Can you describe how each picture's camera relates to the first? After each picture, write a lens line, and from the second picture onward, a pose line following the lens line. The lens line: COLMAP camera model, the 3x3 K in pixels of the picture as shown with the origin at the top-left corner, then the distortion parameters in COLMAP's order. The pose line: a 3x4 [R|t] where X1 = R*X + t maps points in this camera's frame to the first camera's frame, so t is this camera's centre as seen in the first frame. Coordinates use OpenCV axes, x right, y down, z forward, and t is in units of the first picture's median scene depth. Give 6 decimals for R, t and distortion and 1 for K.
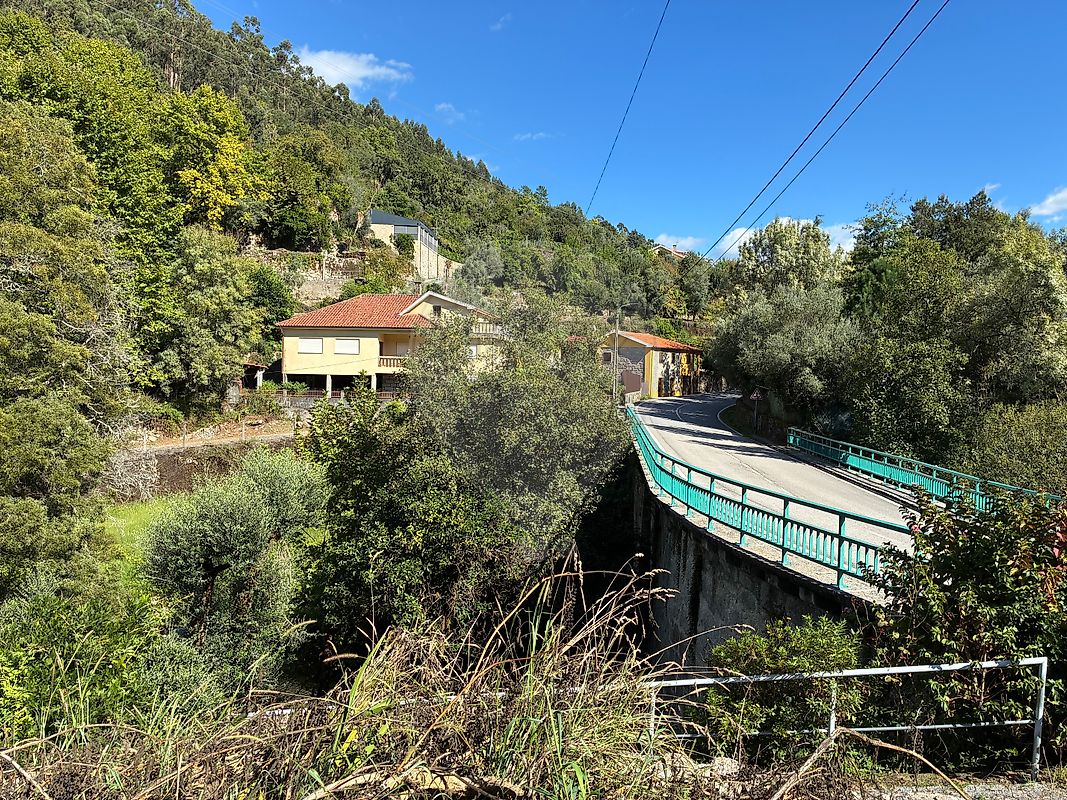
lens RADIAL K [[795.3, 0, 527.8], [0, 795.3, 389.7], [0, 0, 1]] dist [0.062892, -0.096475]
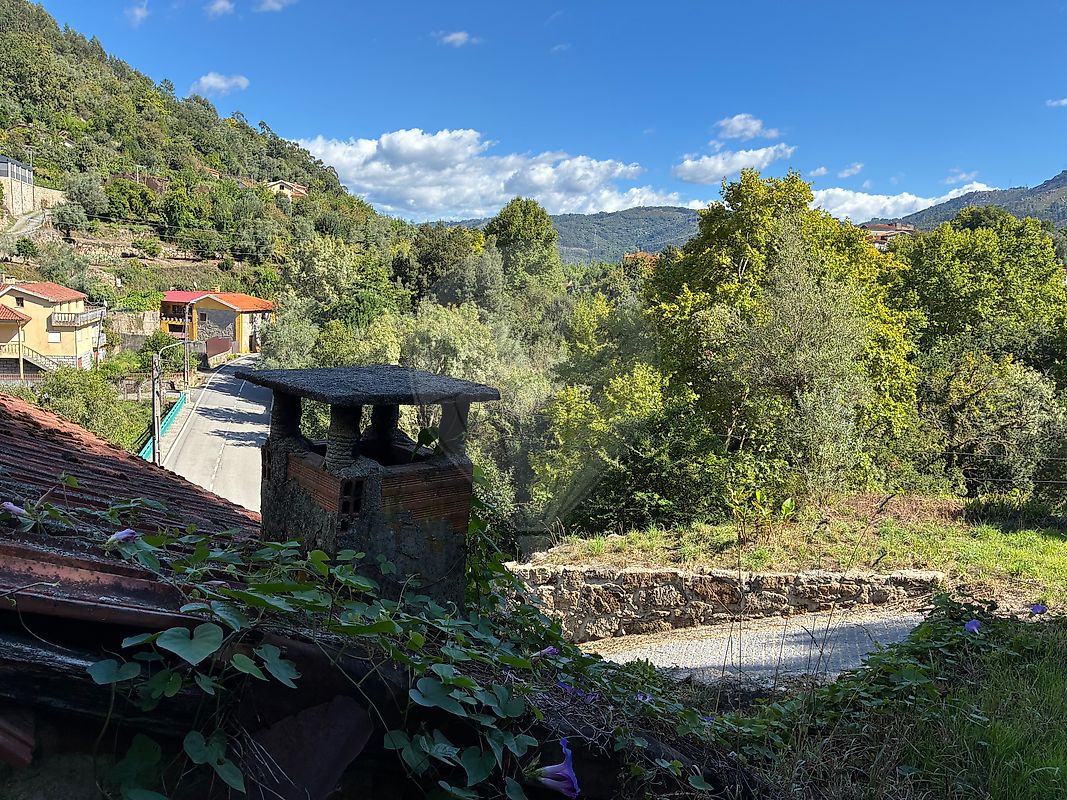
lens RADIAL K [[795.3, 0, 527.8], [0, 795.3, 389.7], [0, 0, 1]] dist [0.062892, -0.096475]
pose [[0.915723, -0.039482, 0.399866, 0.043334], [-0.011646, 0.992135, 0.124632, -0.060555], [-0.401642, -0.118785, 0.908061, -0.176867]]
